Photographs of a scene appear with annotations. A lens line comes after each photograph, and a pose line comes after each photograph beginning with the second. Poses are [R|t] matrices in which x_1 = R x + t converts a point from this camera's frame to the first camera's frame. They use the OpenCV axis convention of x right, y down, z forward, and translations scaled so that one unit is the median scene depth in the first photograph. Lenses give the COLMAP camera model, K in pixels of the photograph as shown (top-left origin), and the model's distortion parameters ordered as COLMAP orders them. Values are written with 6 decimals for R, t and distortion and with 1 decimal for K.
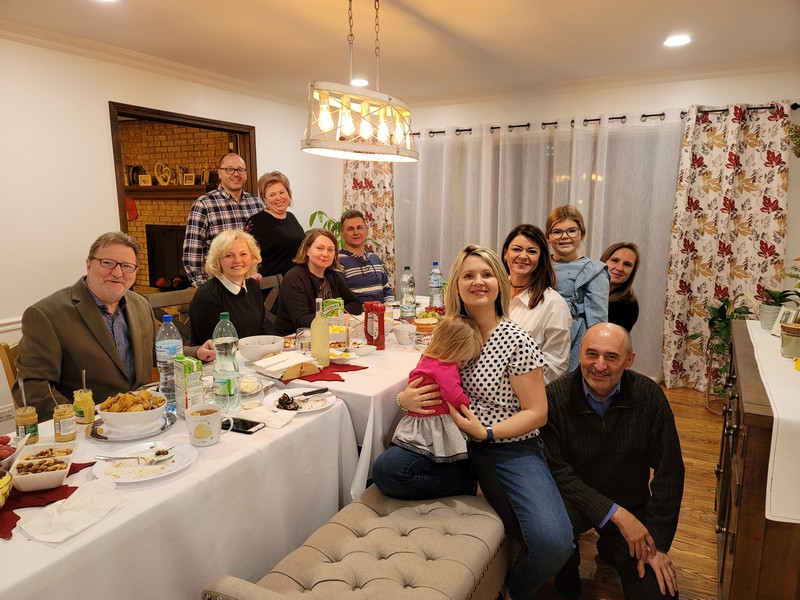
lens RADIAL K [[580.5, 0, 400.0], [0, 580.5, 300.0], [0, 0, 1]] dist [-0.005588, -0.000898]
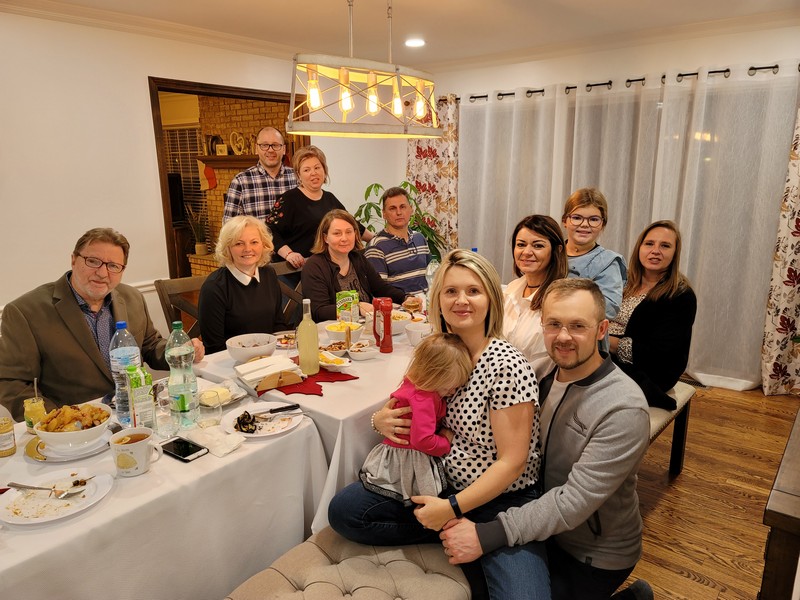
lens RADIAL K [[580.4, 0, 390.5], [0, 580.4, 300.3], [0, 0, 1]] dist [-0.001145, -0.003242]
pose [[0.980693, 0.034902, -0.192415, 0.116592], [-0.021453, 0.997207, 0.071540, -0.049509], [0.194374, -0.066031, 0.978702, 0.100723]]
